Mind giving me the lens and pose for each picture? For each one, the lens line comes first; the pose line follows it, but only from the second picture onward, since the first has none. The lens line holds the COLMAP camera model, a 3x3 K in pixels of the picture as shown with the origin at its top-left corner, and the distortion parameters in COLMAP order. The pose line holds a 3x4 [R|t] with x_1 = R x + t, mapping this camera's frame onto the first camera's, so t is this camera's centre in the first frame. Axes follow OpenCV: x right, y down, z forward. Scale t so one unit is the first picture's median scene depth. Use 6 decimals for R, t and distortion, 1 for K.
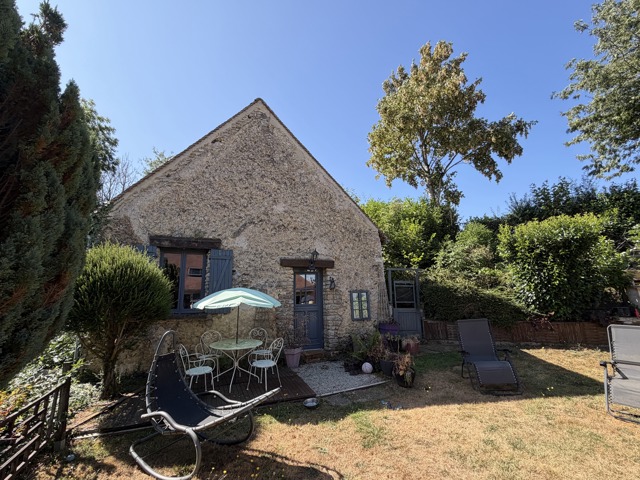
lens RADIAL K [[299.3, 0, 320.0], [0, 299.3, 240.0], [0, 0, 1]] dist [-0.000687, -0.000211]
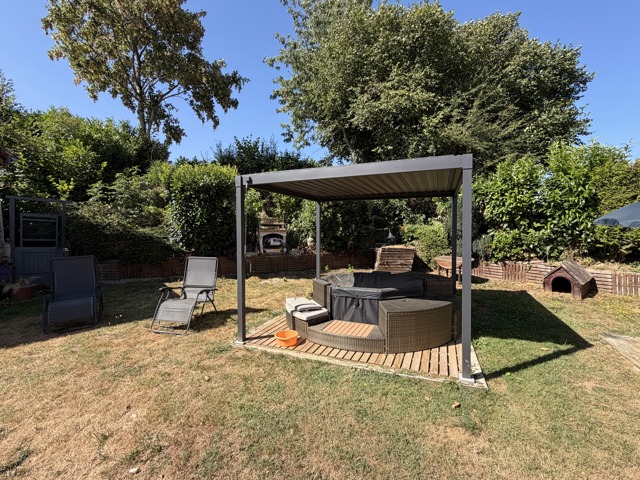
lens RADIAL K [[299.3, 0, 320.0], [0, 299.3, 240.0], [0, 0, 1]] dist [-0.000687, -0.000211]
pose [[0.703693, 0.007117, 0.710469, 0.146580], [-0.142803, 0.980961, 0.131615, -0.003981], [-0.696005, -0.194073, 0.691312, -0.051879]]
